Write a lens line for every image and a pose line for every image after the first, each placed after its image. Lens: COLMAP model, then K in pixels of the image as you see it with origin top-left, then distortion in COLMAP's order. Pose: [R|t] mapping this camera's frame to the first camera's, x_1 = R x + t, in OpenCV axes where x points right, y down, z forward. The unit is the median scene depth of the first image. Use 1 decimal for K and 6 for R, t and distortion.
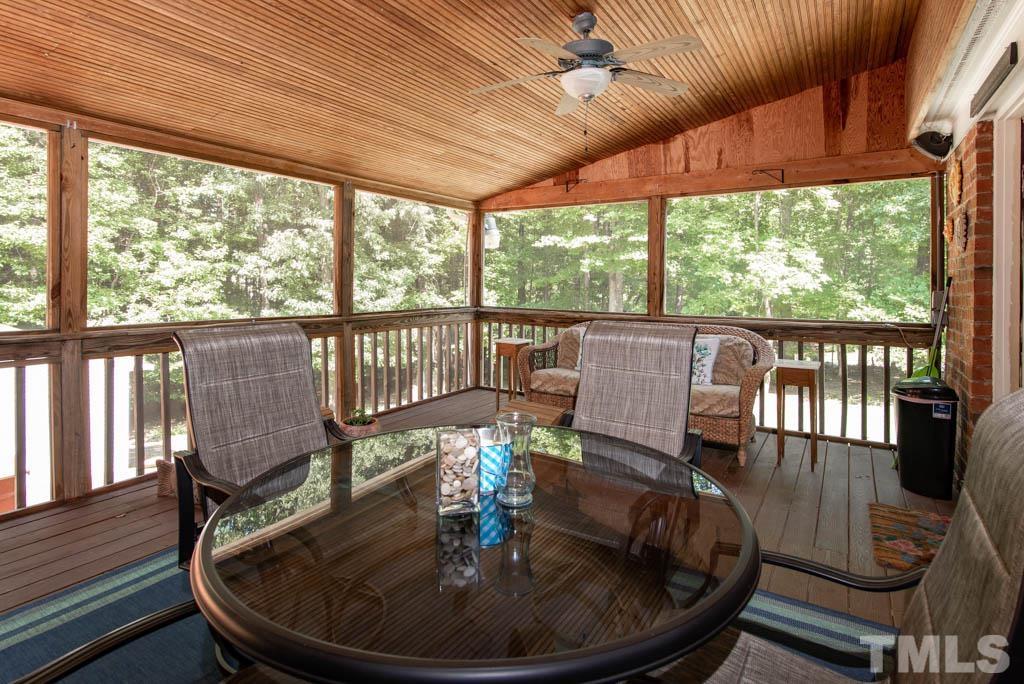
lens RADIAL K [[511.8, 0, 510.5], [0, 511.8, 342.4], [0, 0, 1]] dist [-0.003883, -0.000197]
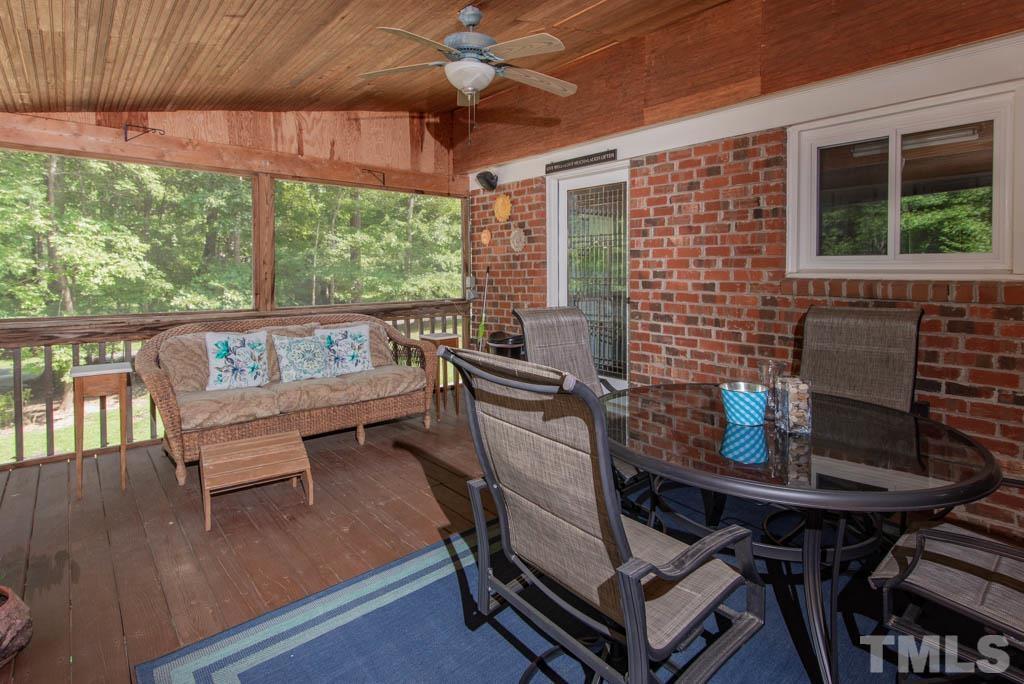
lens RADIAL K [[511.8, 0, 510.2], [0, 511.8, 341.7], [0, 0, 1]] dist [-0.003883, -0.000197]
pose [[0.278574, -0.139498, 0.950230, -0.457234], [0.116836, 0.986969, 0.110639, -0.048598], [-0.953281, 0.080200, 0.291243, 0.358032]]
